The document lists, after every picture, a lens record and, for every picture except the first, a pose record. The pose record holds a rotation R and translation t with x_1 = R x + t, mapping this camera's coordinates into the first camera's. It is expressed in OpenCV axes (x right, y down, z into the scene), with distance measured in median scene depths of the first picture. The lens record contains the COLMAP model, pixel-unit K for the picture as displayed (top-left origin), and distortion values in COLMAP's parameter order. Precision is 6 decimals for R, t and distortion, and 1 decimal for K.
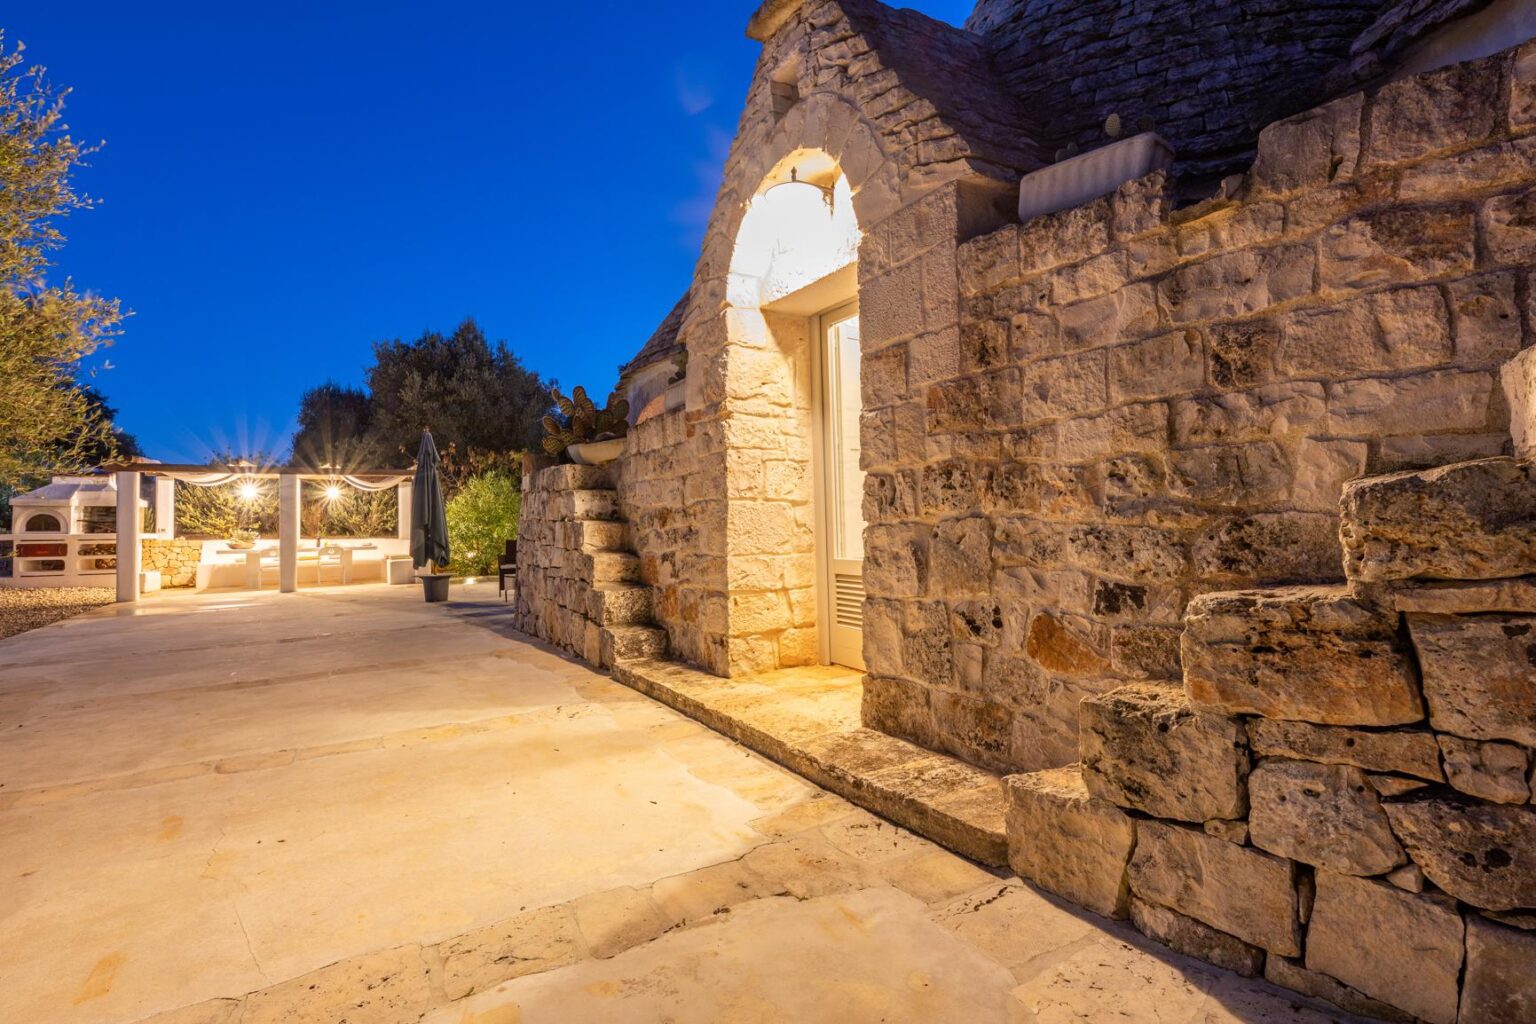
lens RADIAL K [[772.4, 0, 764.2], [0, 772.4, 507.7], [0, 0, 1]] dist [-0.001111, 0.000209]
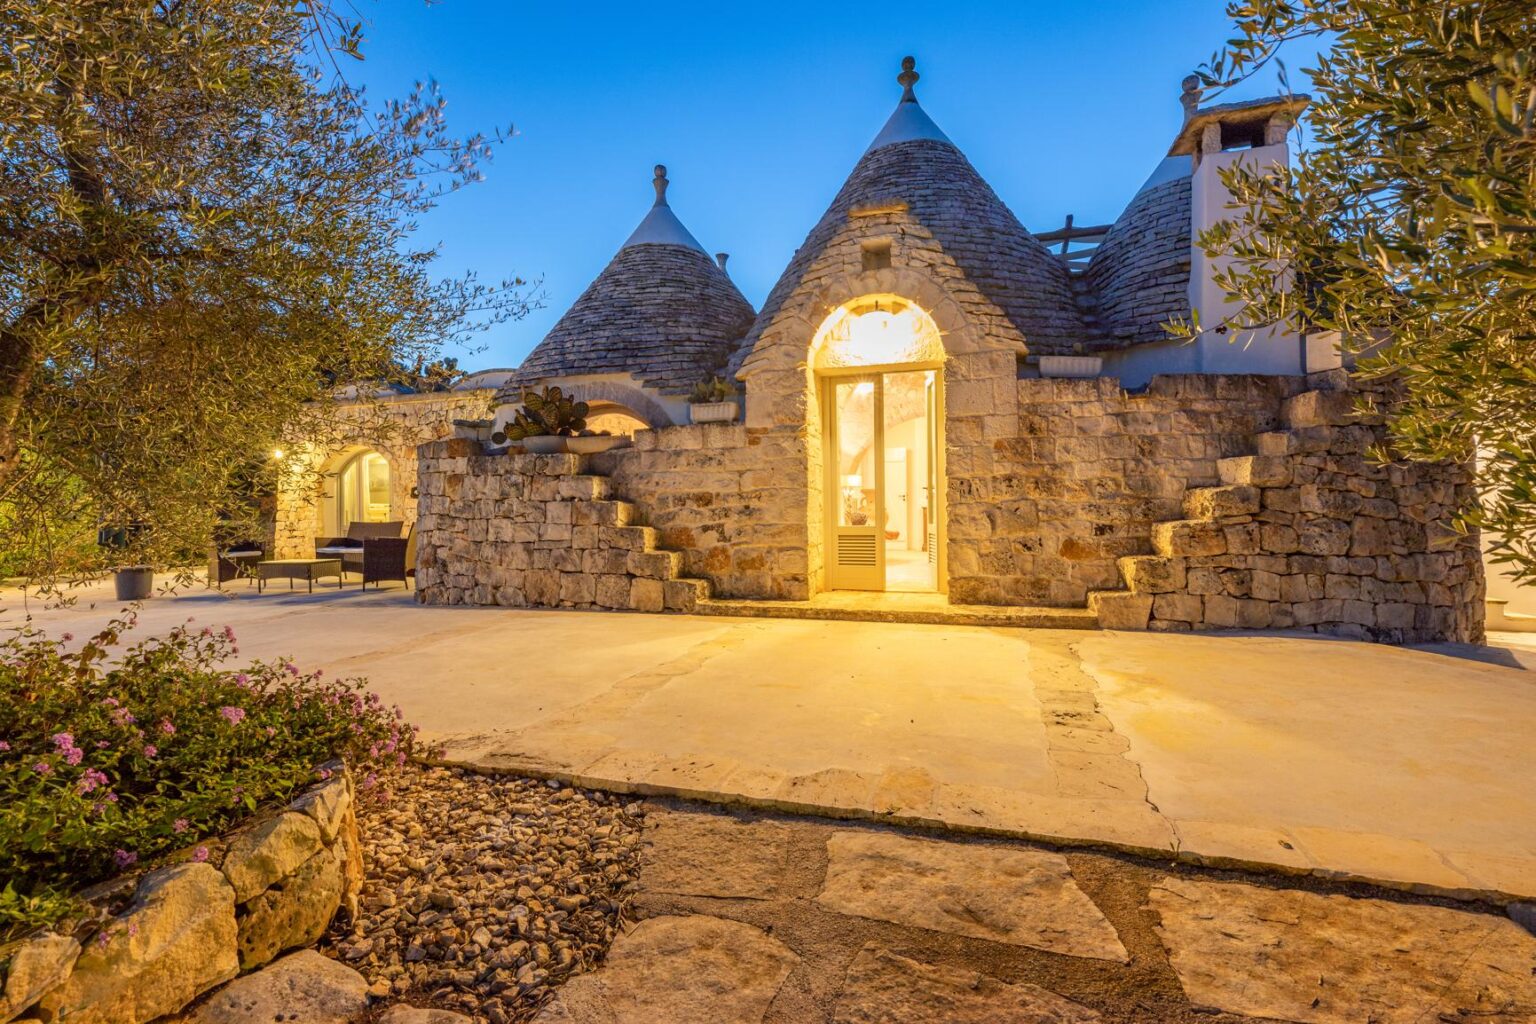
lens RADIAL K [[707.2, 0, 768.0], [0, 707.2, 512.0], [0, 0, 1]] dist [-0.002632, 0.000197]
pose [[0.735489, 0.013912, 0.677394, -1.868263], [-0.018764, 0.999824, -0.000161, 0.068531], [-0.677277, -0.012592, 0.735621, -0.029042]]
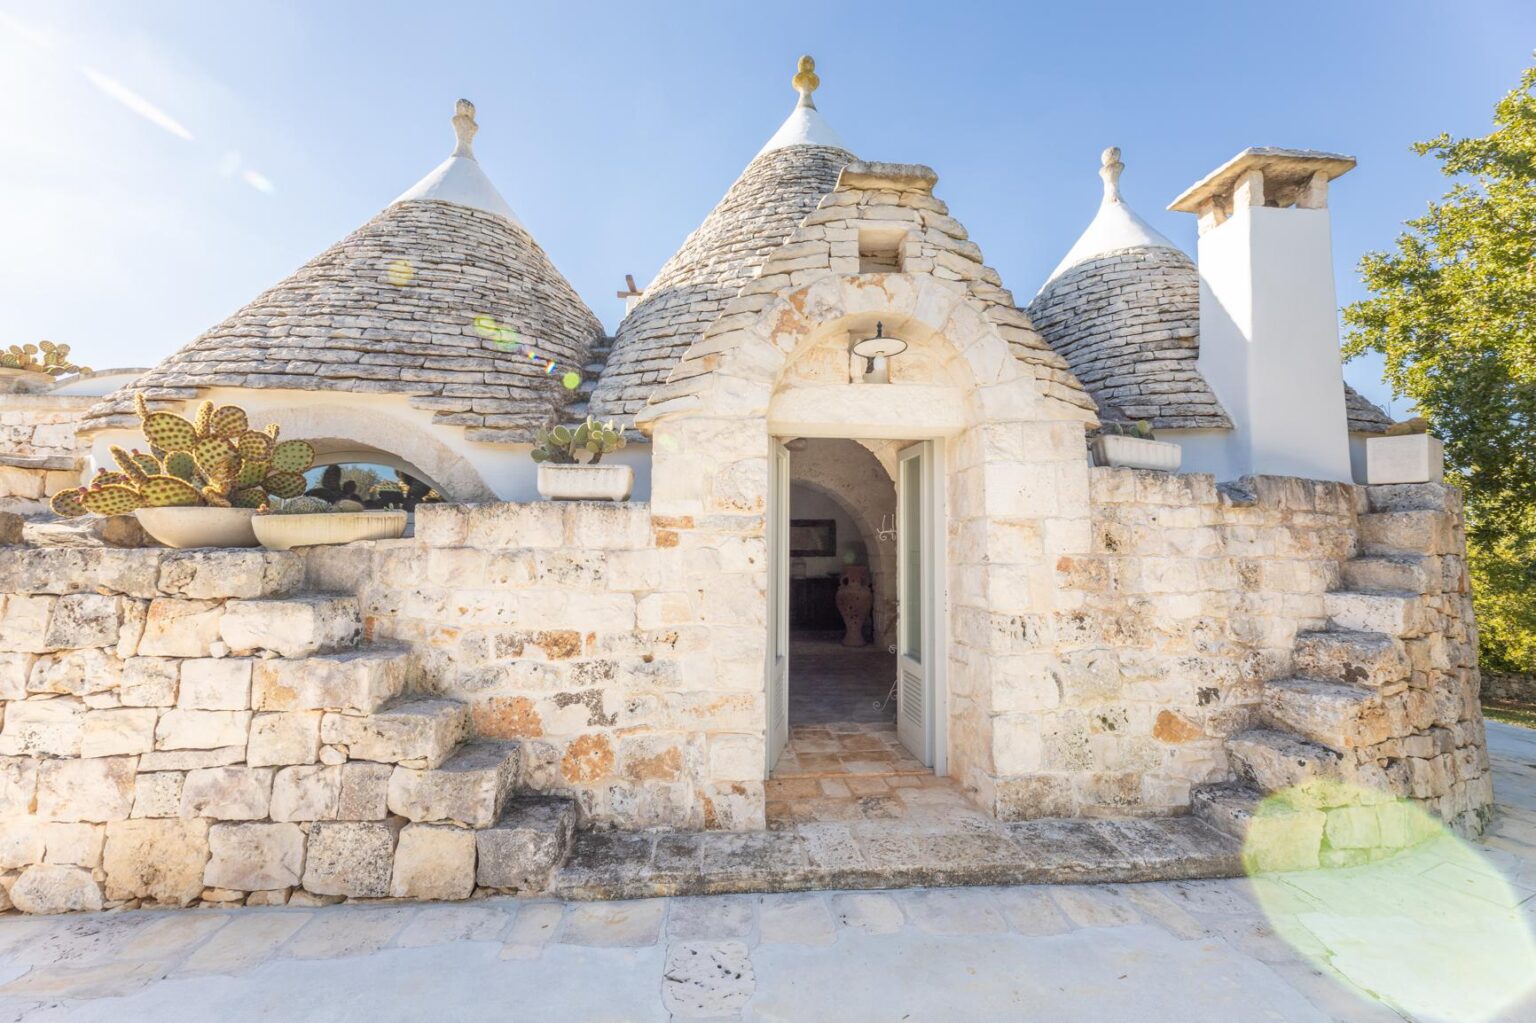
lens RADIAL K [[621.3, 0, 774.3], [0, 621.3, 510.2], [0, 0, 1]] dist [0.000826, 0.000388]
pose [[0.424214, 0.079417, 0.902073, -1.216400], [-0.034583, 0.996841, -0.071497, -0.163426], [-0.904901, -0.000866, 0.425621, 1.161436]]
